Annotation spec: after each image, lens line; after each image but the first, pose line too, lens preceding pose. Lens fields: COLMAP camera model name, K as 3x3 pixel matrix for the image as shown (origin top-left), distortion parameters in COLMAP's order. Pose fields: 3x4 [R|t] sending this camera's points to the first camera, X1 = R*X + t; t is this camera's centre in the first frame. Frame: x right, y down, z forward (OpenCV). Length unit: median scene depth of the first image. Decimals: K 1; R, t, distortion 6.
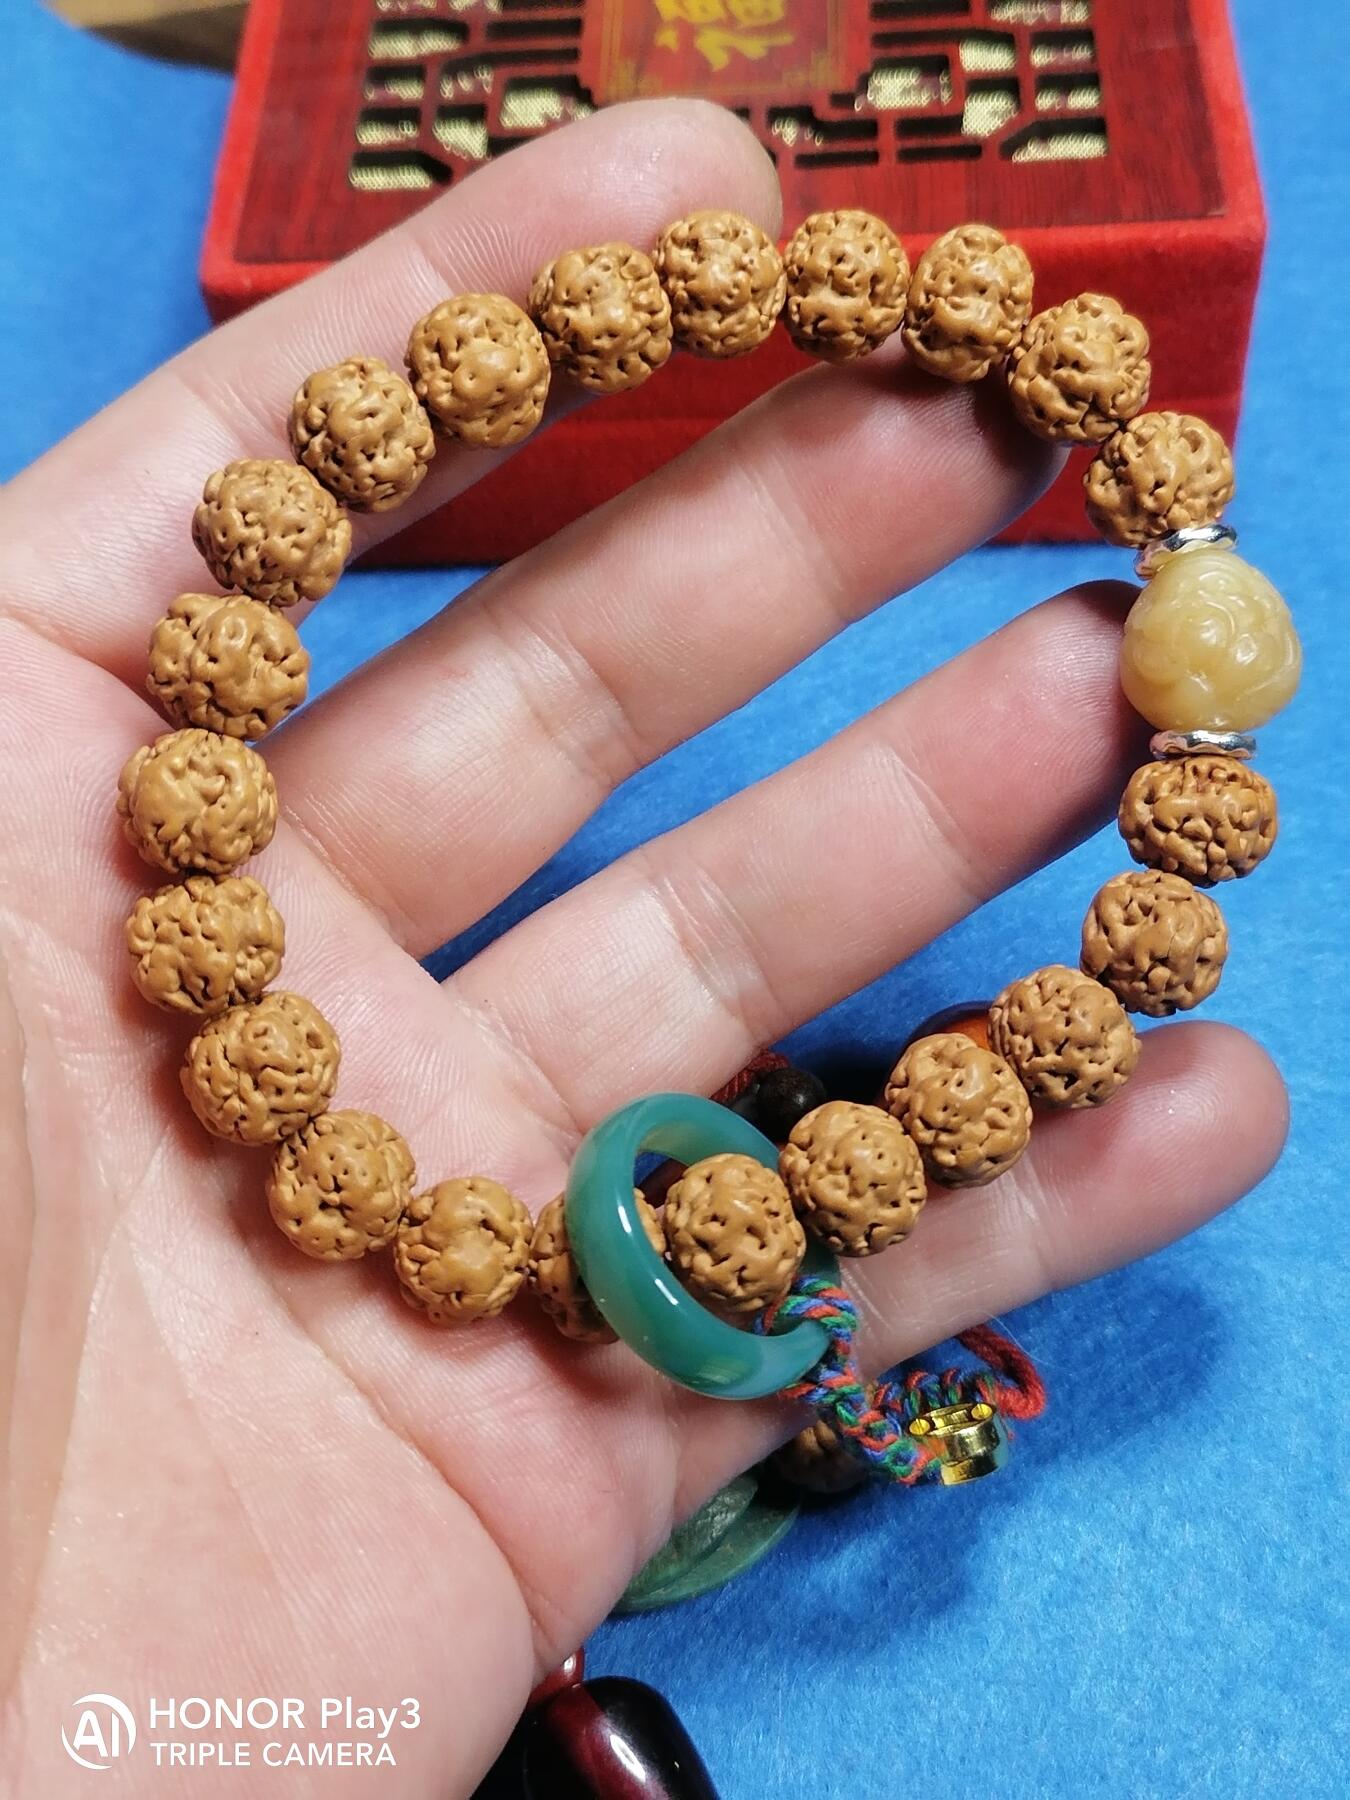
lens RADIAL K [[2345.3, 0, 675.0], [0, 2345.3, 900.0], [0, 0, 1]] dist [0.017416, -0.022498]
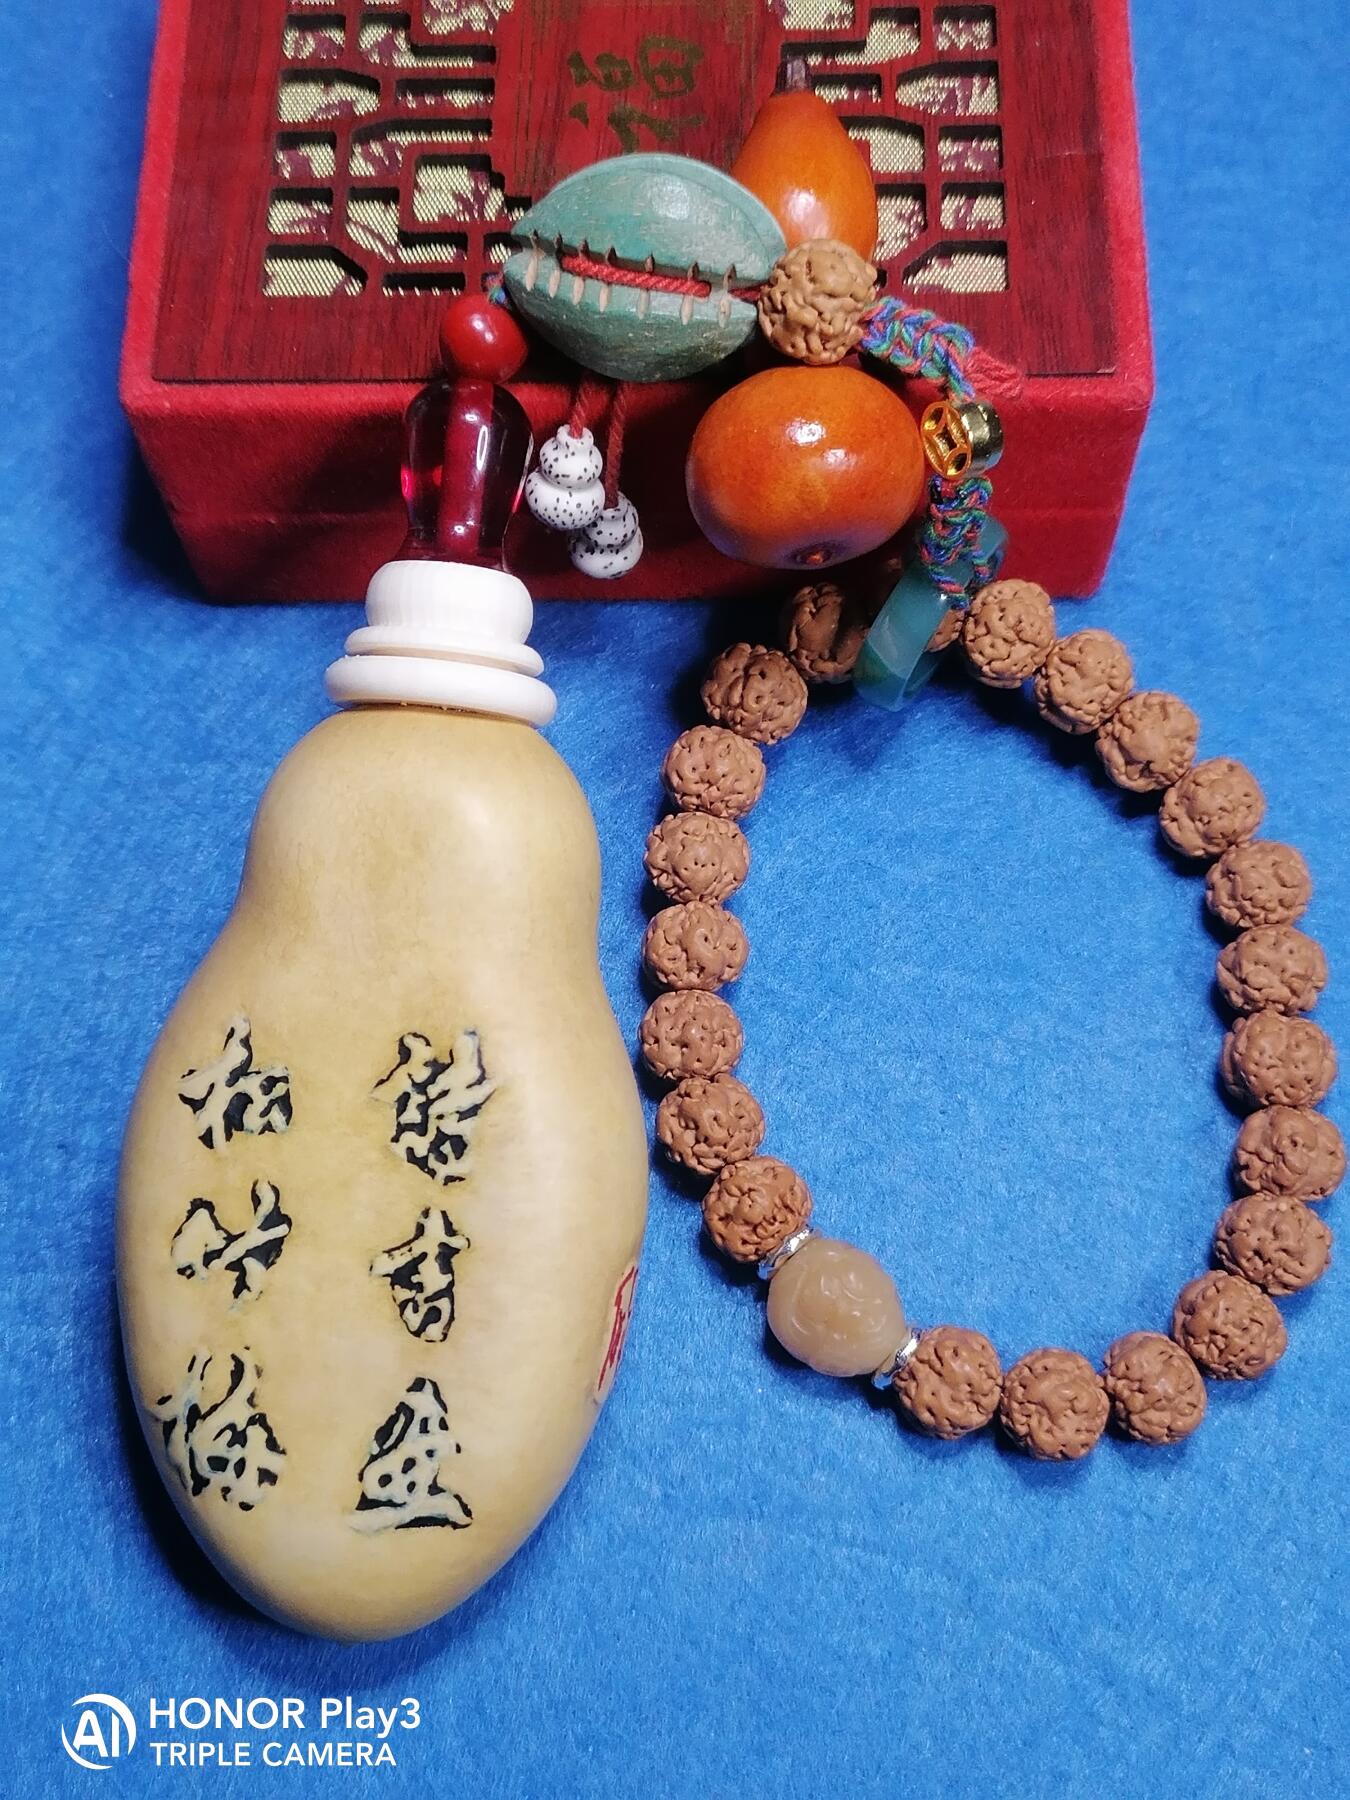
lens RADIAL K [[2320.9, 0, 675.0], [0, 2320.9, 900.0], [0, 0, 1]] dist [-0.037435, 0.202154]
pose [[0.999063, 0.006823, 0.042739, -0.002252], [-0.017115, 0.969285, 0.245344, -0.299943], [-0.039753, -0.245845, 0.968494, -0.039948]]
